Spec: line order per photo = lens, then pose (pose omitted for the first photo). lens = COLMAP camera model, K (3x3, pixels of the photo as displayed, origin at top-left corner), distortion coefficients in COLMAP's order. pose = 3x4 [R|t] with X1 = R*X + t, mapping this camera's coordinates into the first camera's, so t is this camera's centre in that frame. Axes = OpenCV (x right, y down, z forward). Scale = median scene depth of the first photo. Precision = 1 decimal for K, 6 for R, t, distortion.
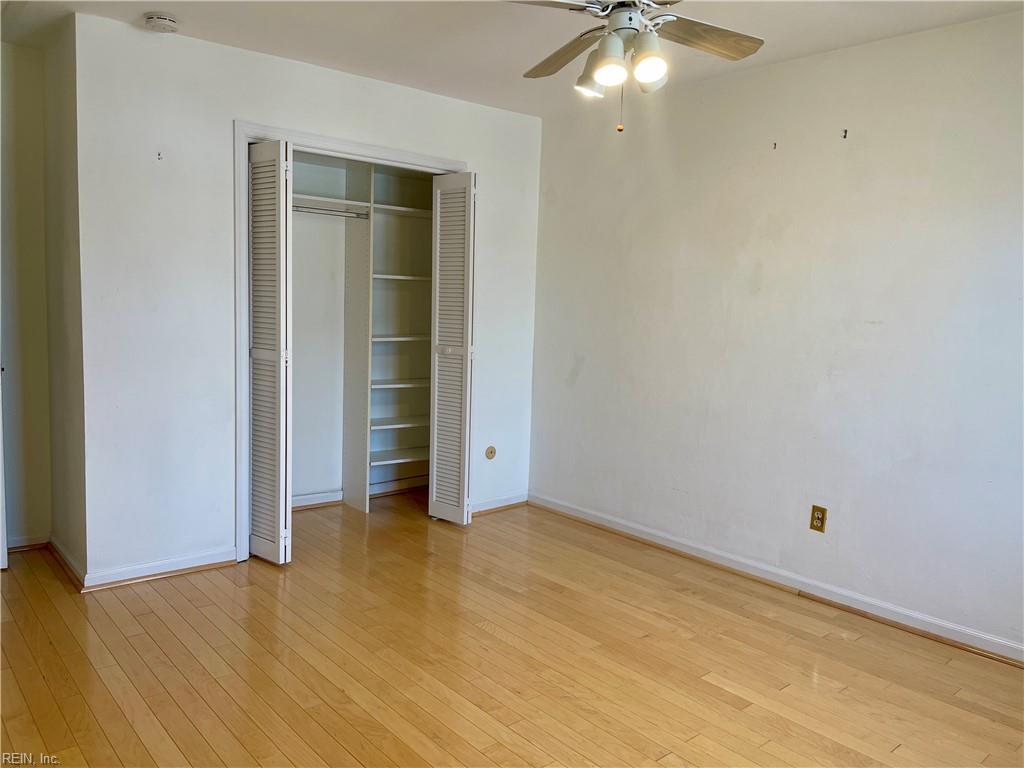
lens RADIAL K [[771.0, 0, 515.5], [0, 771.0, 382.7], [0, 0, 1]] dist [0.033404, -0.006853]
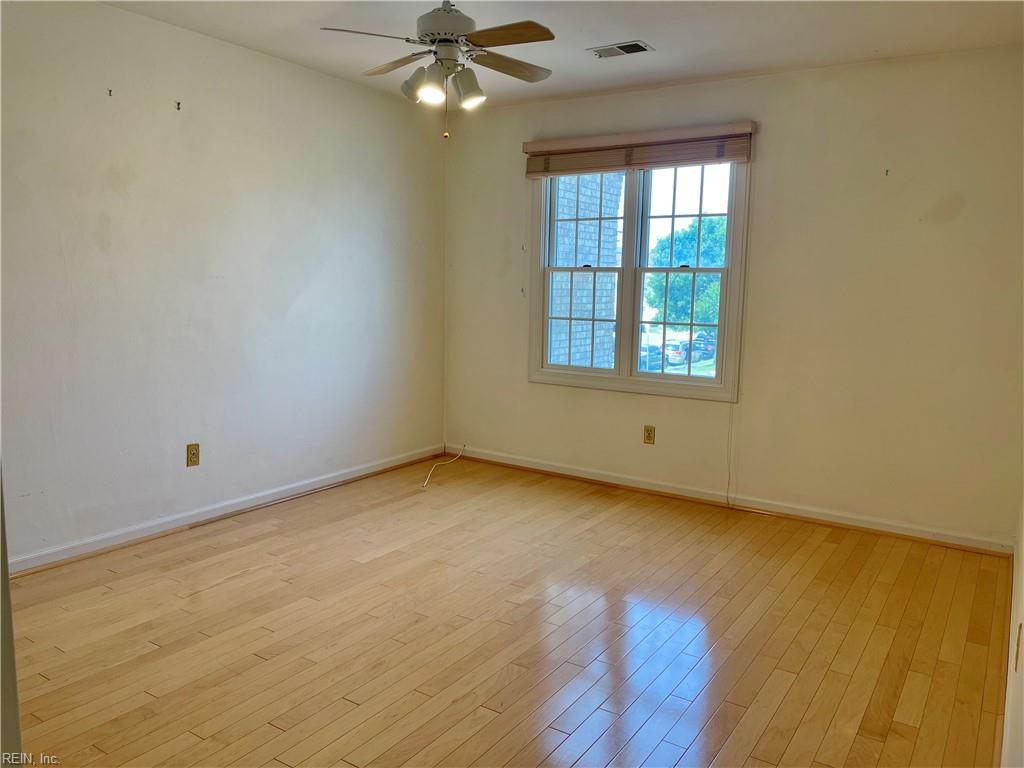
lens RADIAL K [[771.0, 0, 515.5], [0, 771.0, 382.7], [0, 0, 1]] dist [0.033404, -0.006853]
pose [[-0.276082, -0.163312, 0.947158, -0.811604], [0.070367, 0.979380, 0.189379, -0.109595], [-0.958555, 0.118933, -0.258897, 0.866430]]
